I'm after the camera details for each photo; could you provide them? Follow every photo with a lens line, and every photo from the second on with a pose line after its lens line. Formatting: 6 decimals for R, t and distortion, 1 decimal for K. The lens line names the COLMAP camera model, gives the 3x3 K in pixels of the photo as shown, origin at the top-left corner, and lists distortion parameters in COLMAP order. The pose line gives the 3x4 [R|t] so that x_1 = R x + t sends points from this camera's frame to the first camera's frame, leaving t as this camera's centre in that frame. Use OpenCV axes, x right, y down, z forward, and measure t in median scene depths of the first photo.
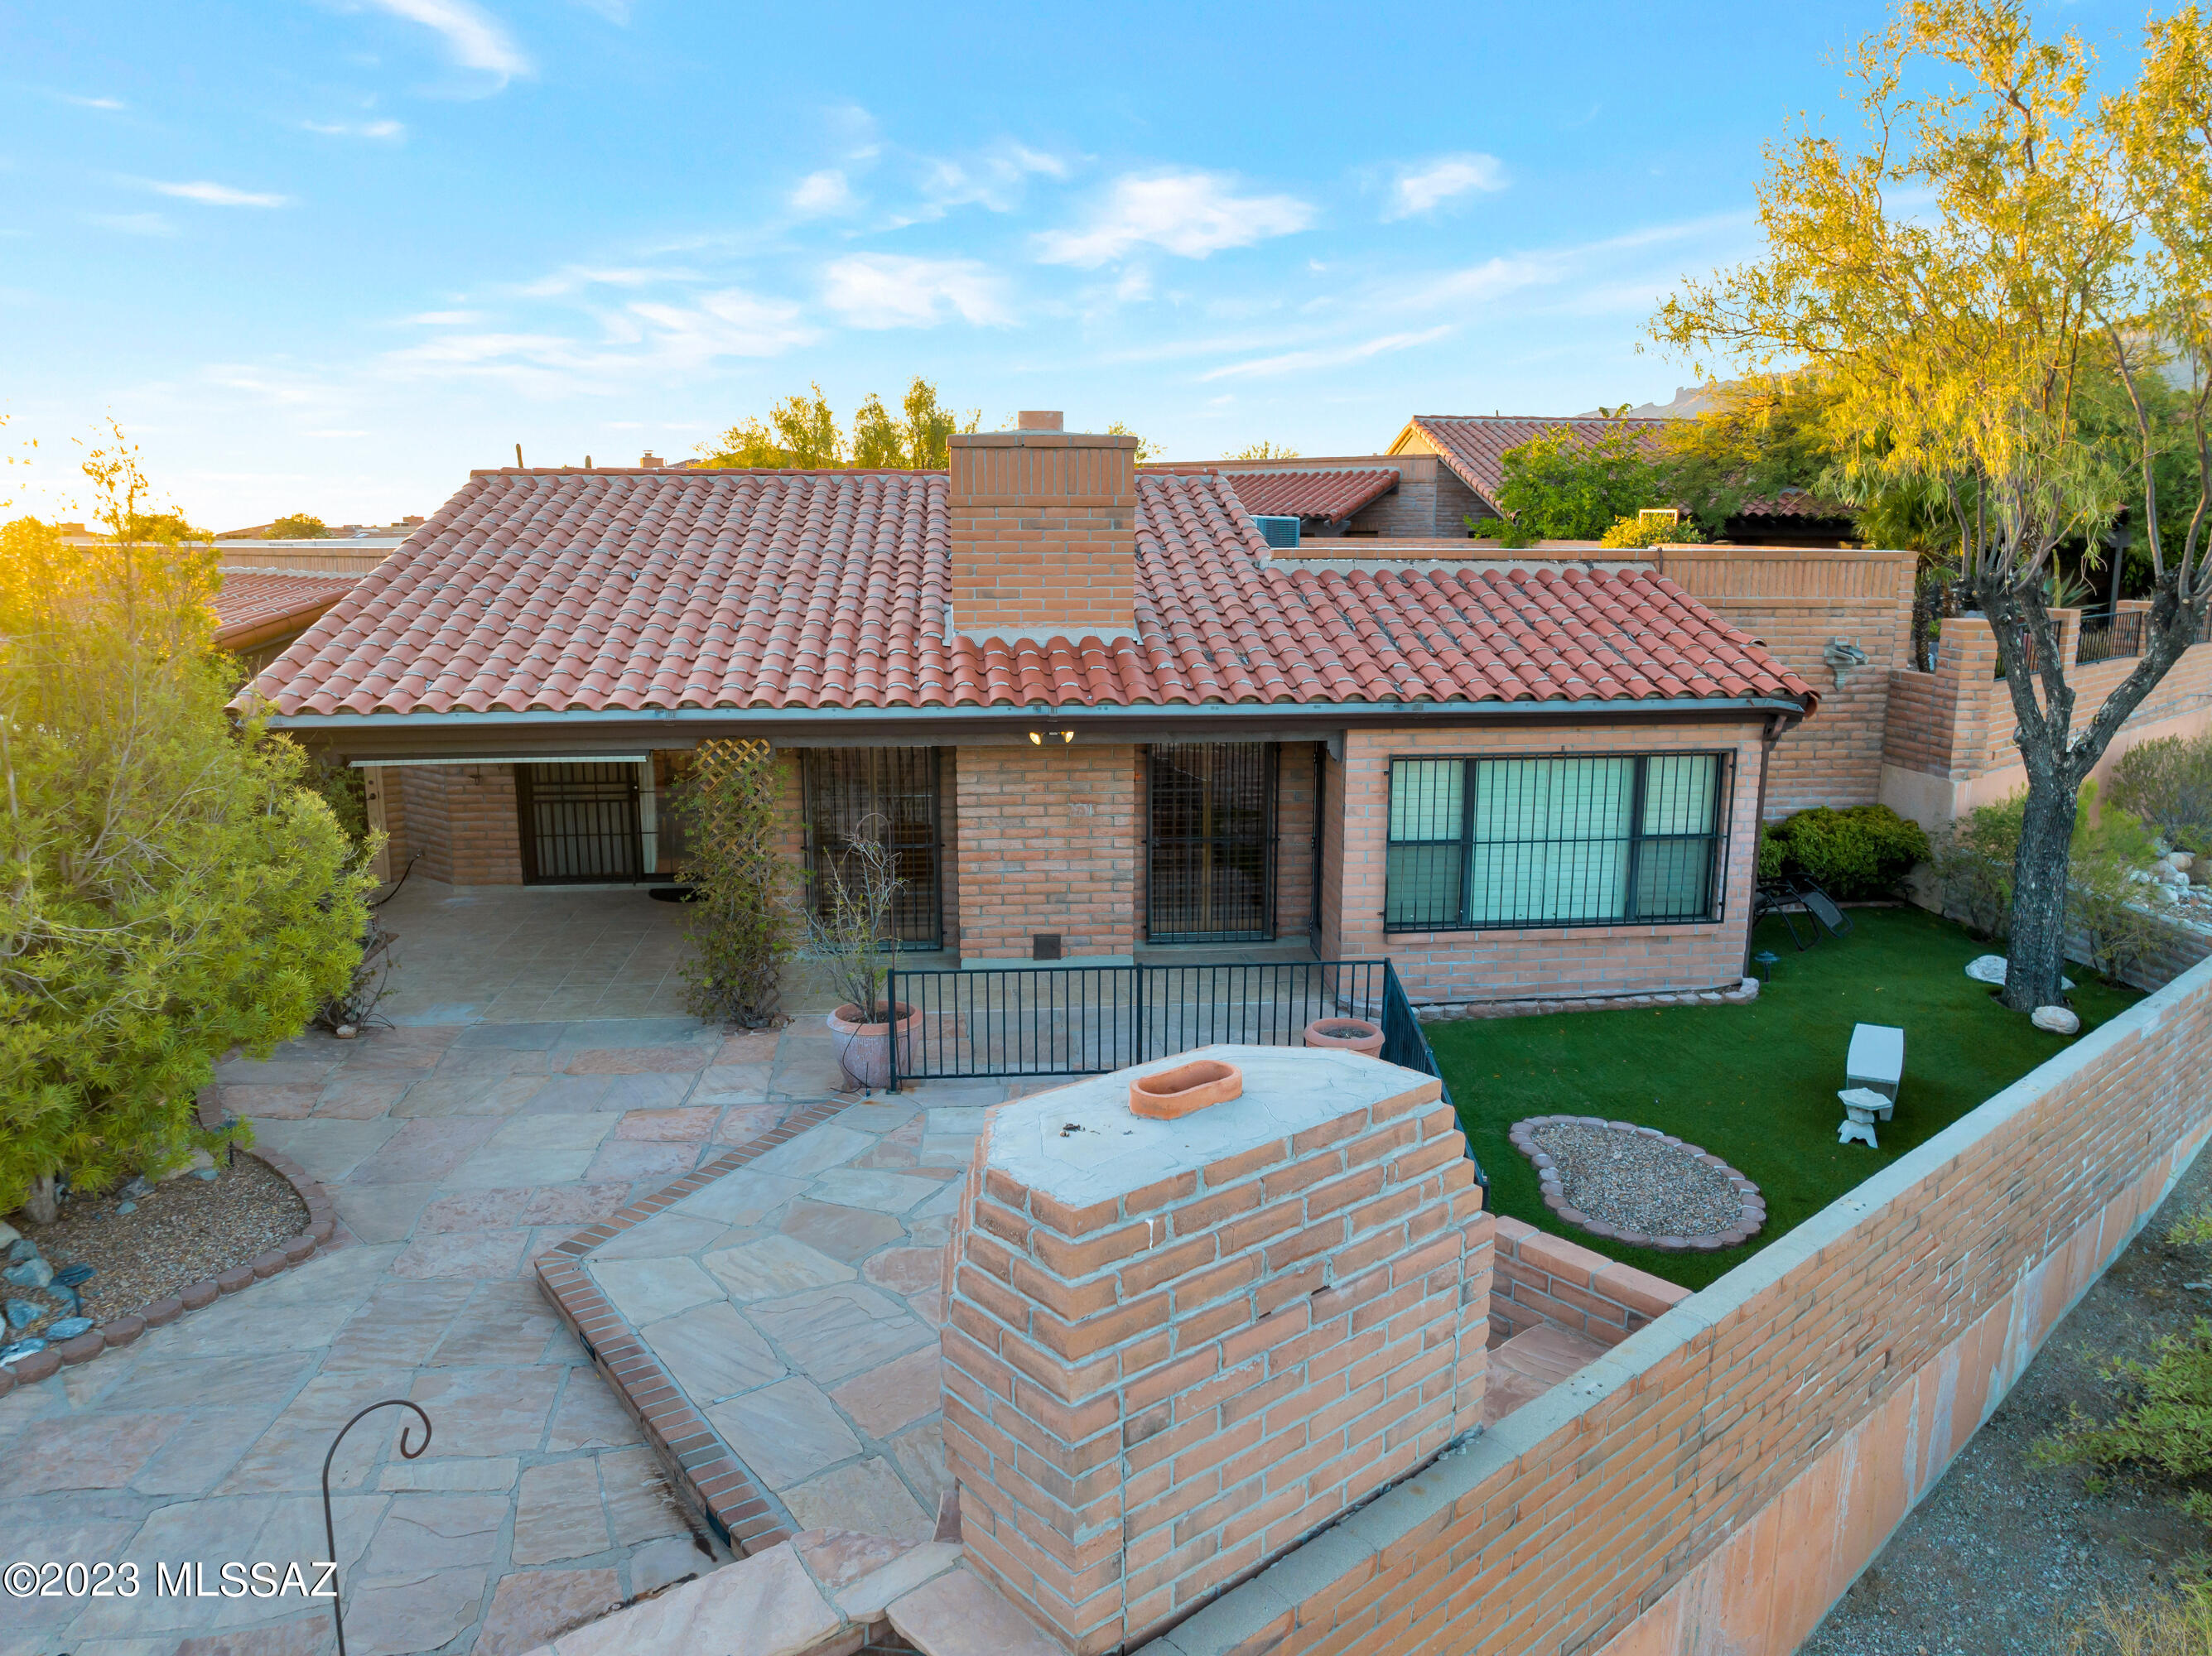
lens RADIAL K [[1567.4, 0, 1105.9], [0, 1567.4, 825.7], [0, 0, 1]] dist [-0.041603, 0.012521]
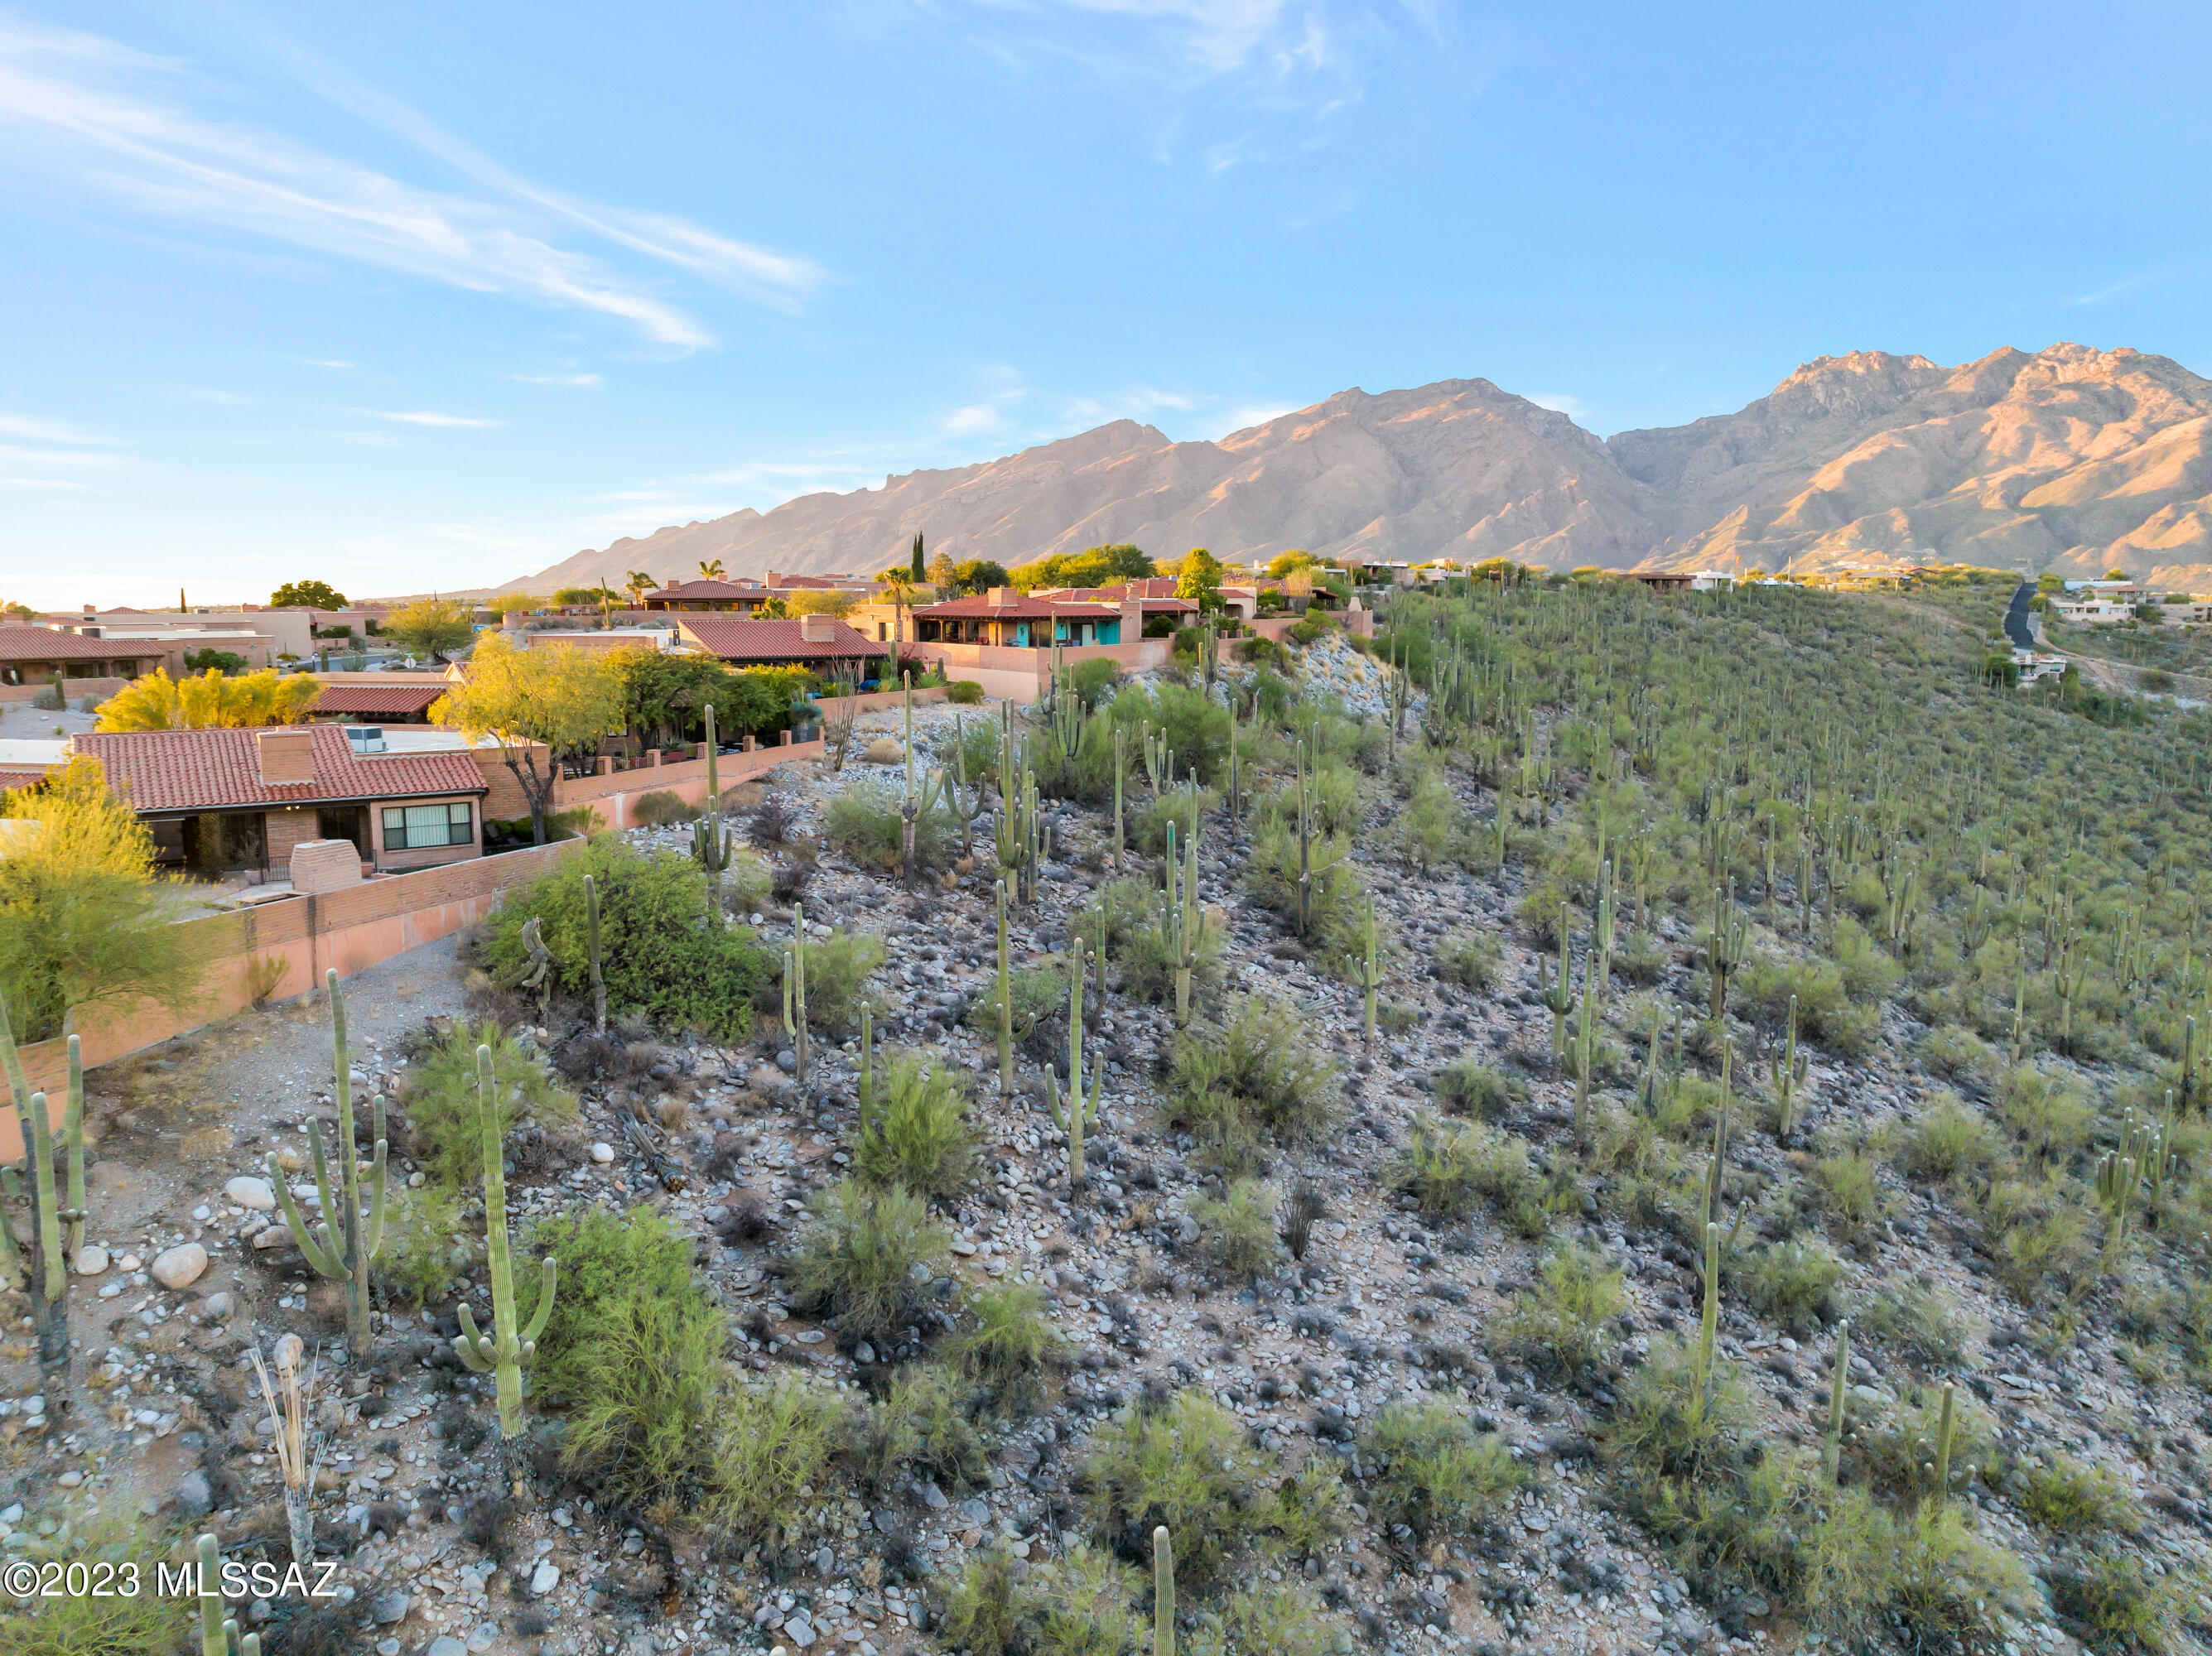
lens RADIAL K [[1567.4, 0, 1105.0], [0, 1567.4, 825.4], [0, 0, 1]] dist [-0.041603, 0.012521]
pose [[0.883790, -0.062937, 0.463632, -0.040312], [0.092283, 0.994894, -0.040857, 0.343278], [-0.458693, 0.078895, 0.885085, -3.496112]]
